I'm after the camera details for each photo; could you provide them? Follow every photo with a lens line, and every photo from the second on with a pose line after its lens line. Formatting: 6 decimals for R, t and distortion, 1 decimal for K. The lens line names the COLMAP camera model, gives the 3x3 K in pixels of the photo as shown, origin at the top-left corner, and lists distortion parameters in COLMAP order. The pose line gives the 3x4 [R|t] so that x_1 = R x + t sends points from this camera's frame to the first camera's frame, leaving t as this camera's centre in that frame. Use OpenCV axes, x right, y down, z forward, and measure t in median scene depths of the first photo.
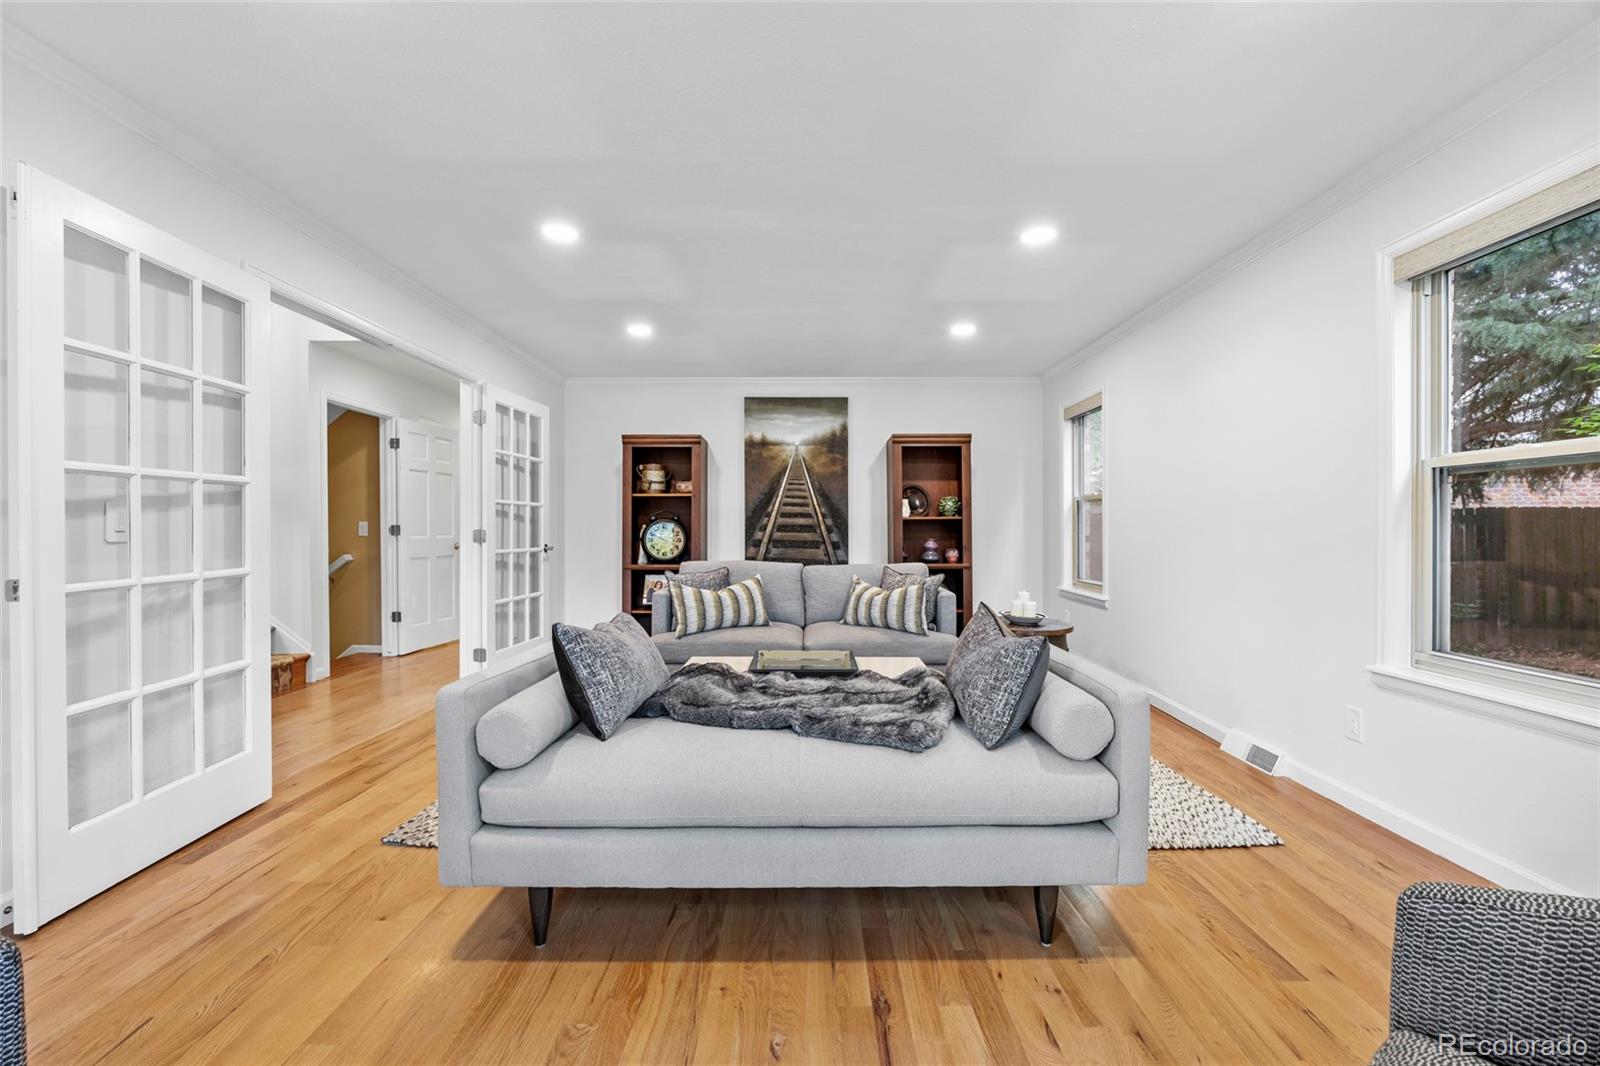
lens RADIAL K [[687.1, 0, 801.0], [0, 687.1, 517.6], [0, 0, 1]] dist [-0.015875, 0.000156]
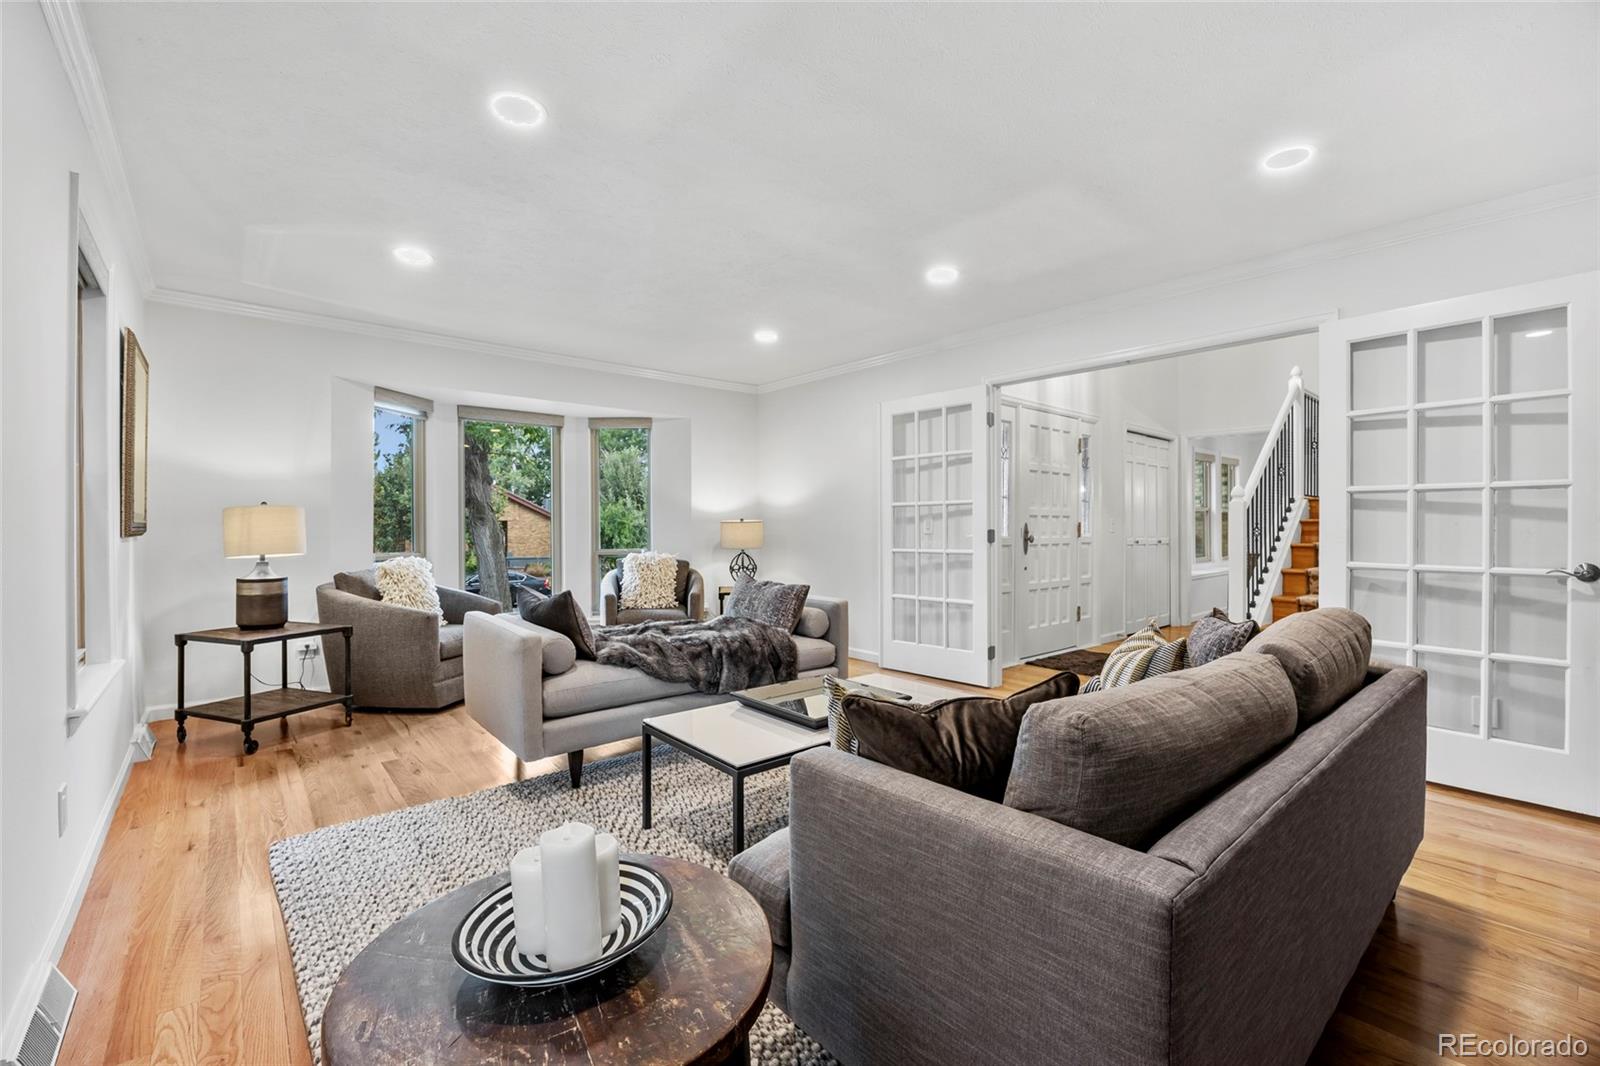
lens RADIAL K [[687.1, 0, 801.0], [0, 687.1, 517.6], [0, 0, 1]] dist [-0.015875, 0.000156]
pose [[-0.764886, -0.006682, -0.644131, 0.592012], [0.005389, 0.999845, -0.016771, 0.012064], [0.644143, -0.016300, -0.764731, 1.774922]]
